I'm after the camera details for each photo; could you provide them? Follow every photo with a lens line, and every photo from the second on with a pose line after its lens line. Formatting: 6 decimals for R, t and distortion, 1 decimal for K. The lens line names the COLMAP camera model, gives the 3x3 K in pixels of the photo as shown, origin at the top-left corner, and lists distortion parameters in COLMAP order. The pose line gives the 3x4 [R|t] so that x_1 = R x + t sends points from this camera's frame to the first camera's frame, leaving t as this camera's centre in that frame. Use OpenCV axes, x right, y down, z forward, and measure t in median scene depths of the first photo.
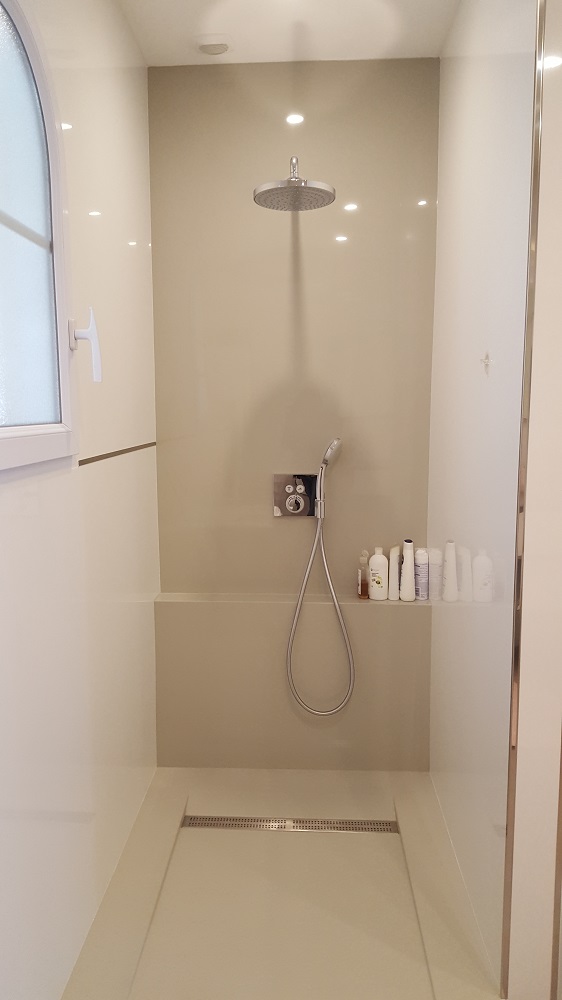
lens RADIAL K [[725.3, 0, 285.3], [0, 725.3, 490.8], [0, 0, 1]] dist [0.037213, 0.001472]
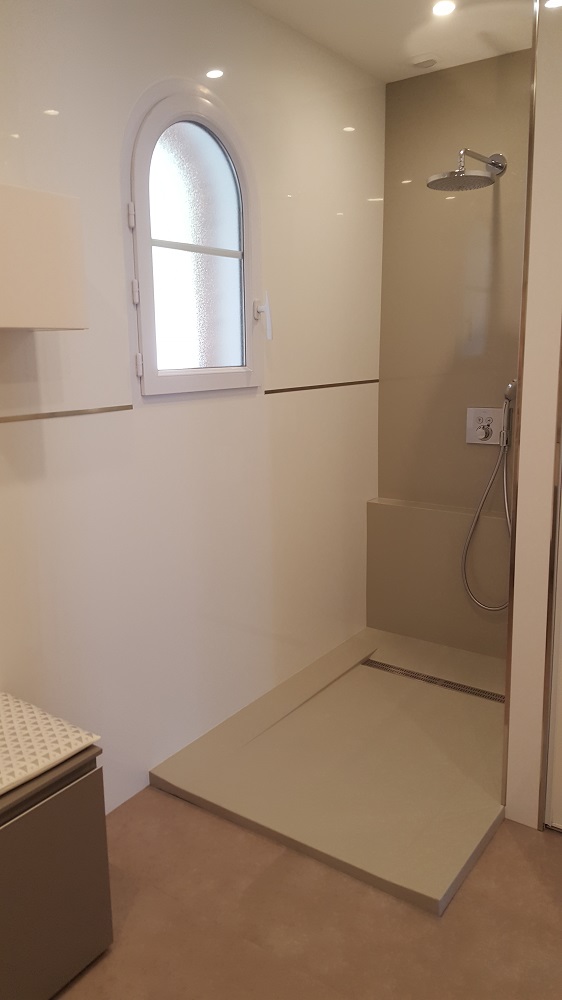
lens RADIAL K [[725.3, 0, 280.5], [0, 725.3, 482.6], [0, 0, 1]] dist [0.037213, 0.001472]
pose [[0.839503, 0.105243, -0.533065, 0.384853], [-0.063965, 0.993383, 0.095388, 0.002523], [0.539577, -0.045981, 0.840680, -0.190424]]
